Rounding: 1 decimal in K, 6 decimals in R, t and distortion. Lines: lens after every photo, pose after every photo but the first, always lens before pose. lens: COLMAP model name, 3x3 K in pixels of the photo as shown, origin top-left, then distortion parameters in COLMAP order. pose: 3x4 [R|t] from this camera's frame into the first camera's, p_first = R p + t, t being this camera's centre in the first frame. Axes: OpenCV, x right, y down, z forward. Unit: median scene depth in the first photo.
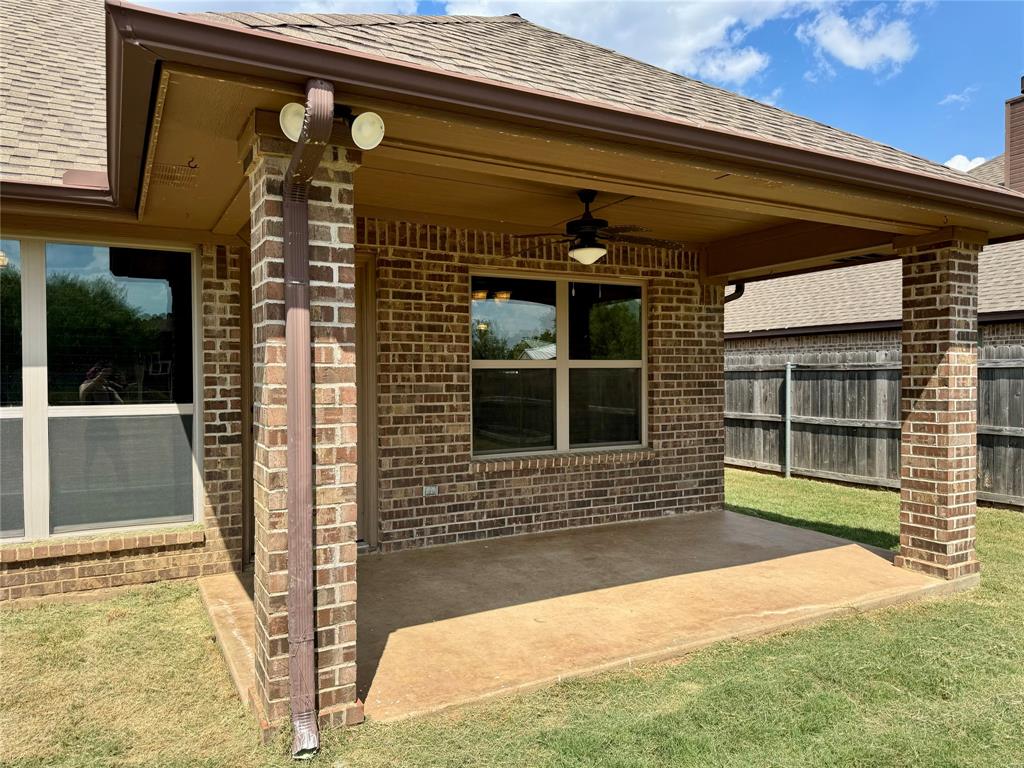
lens RADIAL K [[719.5, 0, 514.2], [0, 719.5, 388.4], [0, 0, 1]] dist [0.047524, -0.012971]
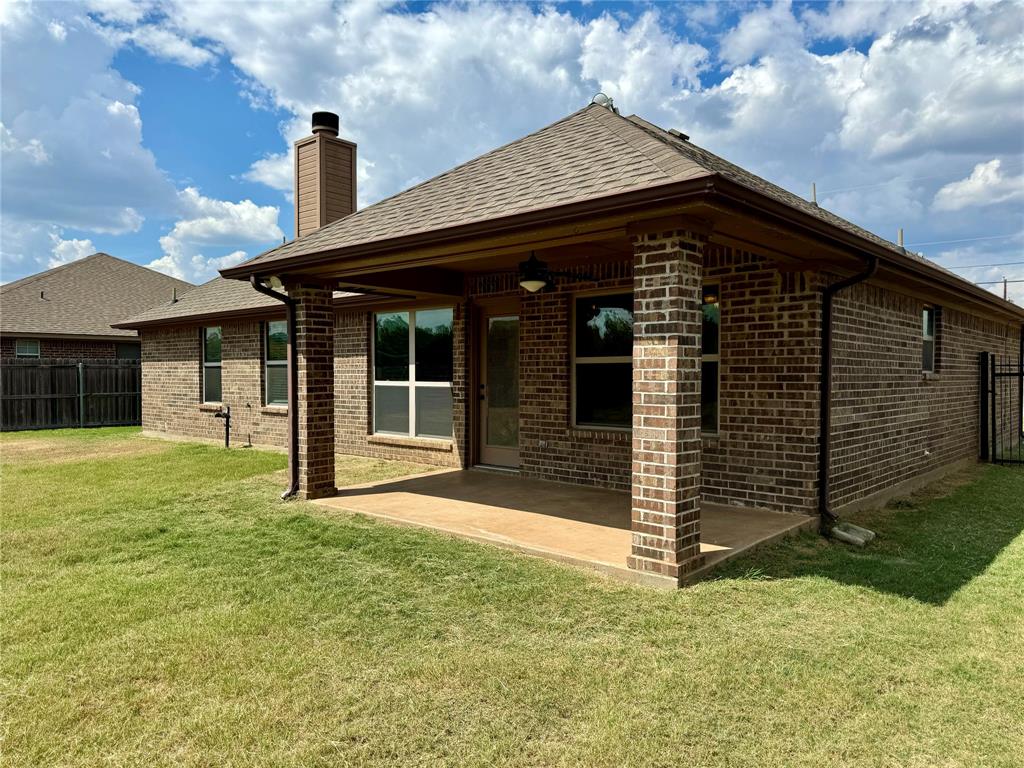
lens RADIAL K [[719.5, 0, 513.9], [0, 719.5, 387.8], [0, 0, 1]] dist [0.047524, -0.012971]
pose [[0.314855, 0.025832, -0.948788, 1.225340], [-0.018864, 0.999602, 0.020956, -0.007205], [0.948952, 0.011300, 0.315218, 0.426696]]
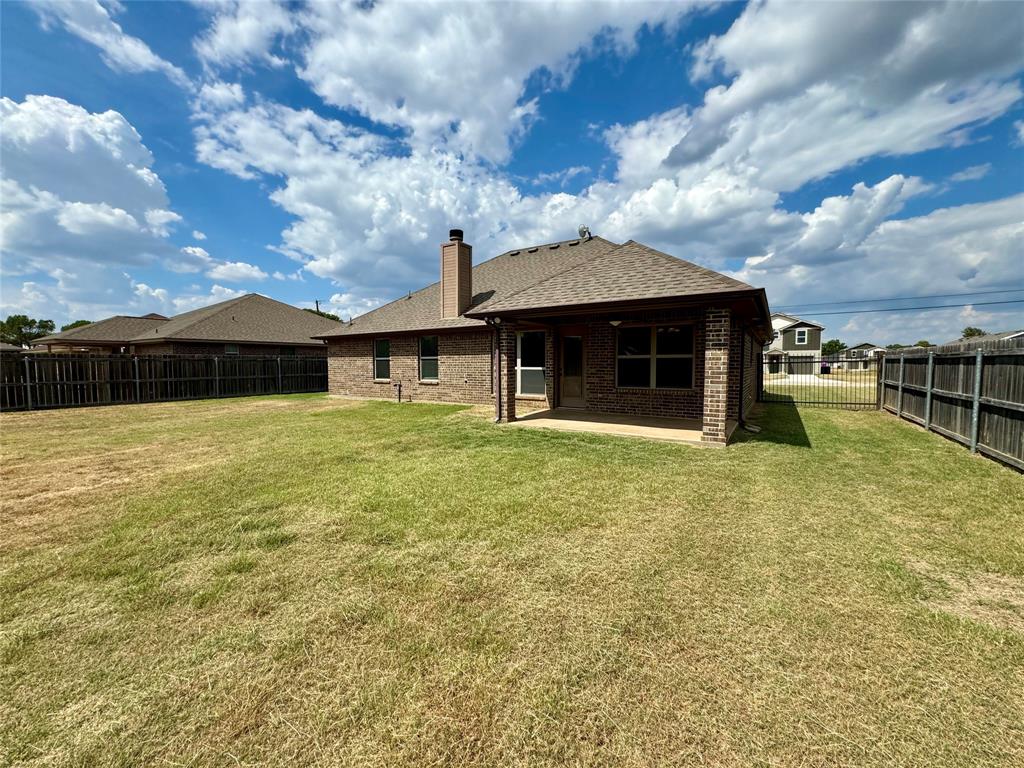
lens RADIAL K [[406.7, 0, 511.8], [0, 406.7, 384.6], [0, 0, 1]] dist [-0.006256, 0.000899]
pose [[0.457984, 0.052364, -0.887417, 1.260316], [-0.017494, 0.998601, 0.049896, 0.004877], [0.888788, -0.007327, 0.458260, -0.200516]]
